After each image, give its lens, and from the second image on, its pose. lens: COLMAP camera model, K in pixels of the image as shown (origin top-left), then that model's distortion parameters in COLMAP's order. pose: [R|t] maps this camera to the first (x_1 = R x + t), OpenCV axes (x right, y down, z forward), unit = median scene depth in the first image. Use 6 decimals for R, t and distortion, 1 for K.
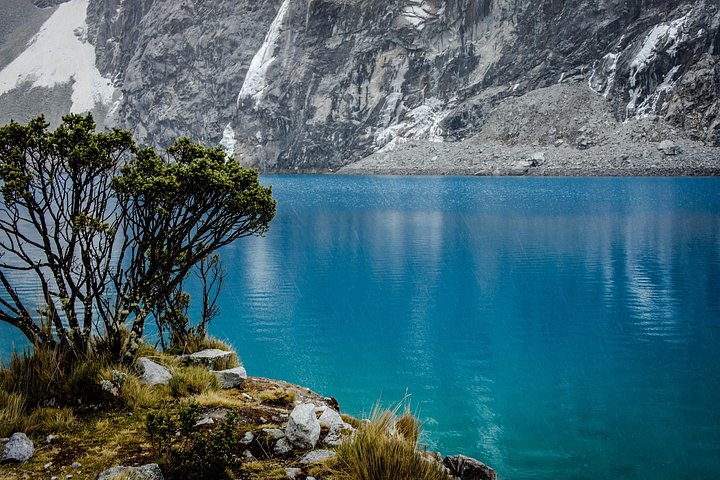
lens RADIAL K [[912.9, 0, 360.0], [0, 912.9, 240.0], [0, 0, 1]] dist [0.100232, -0.000283]
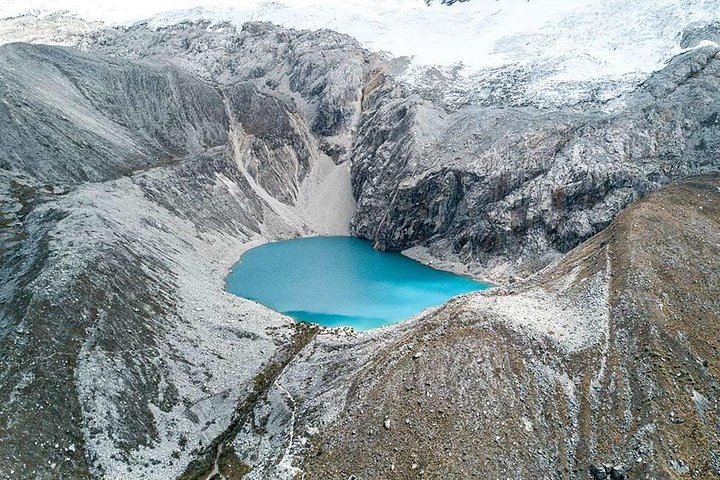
lens RADIAL K [[614.9, 0, 382.2], [0, 614.9, 239.3], [0, 0, 1]] dist [0.106780, -0.001682]
pose [[0.958256, 0.041787, -0.282842, 0.628136], [-0.011559, 0.994115, 0.107707, -0.404778], [0.285678, -0.099941, 0.953100, -1.476662]]
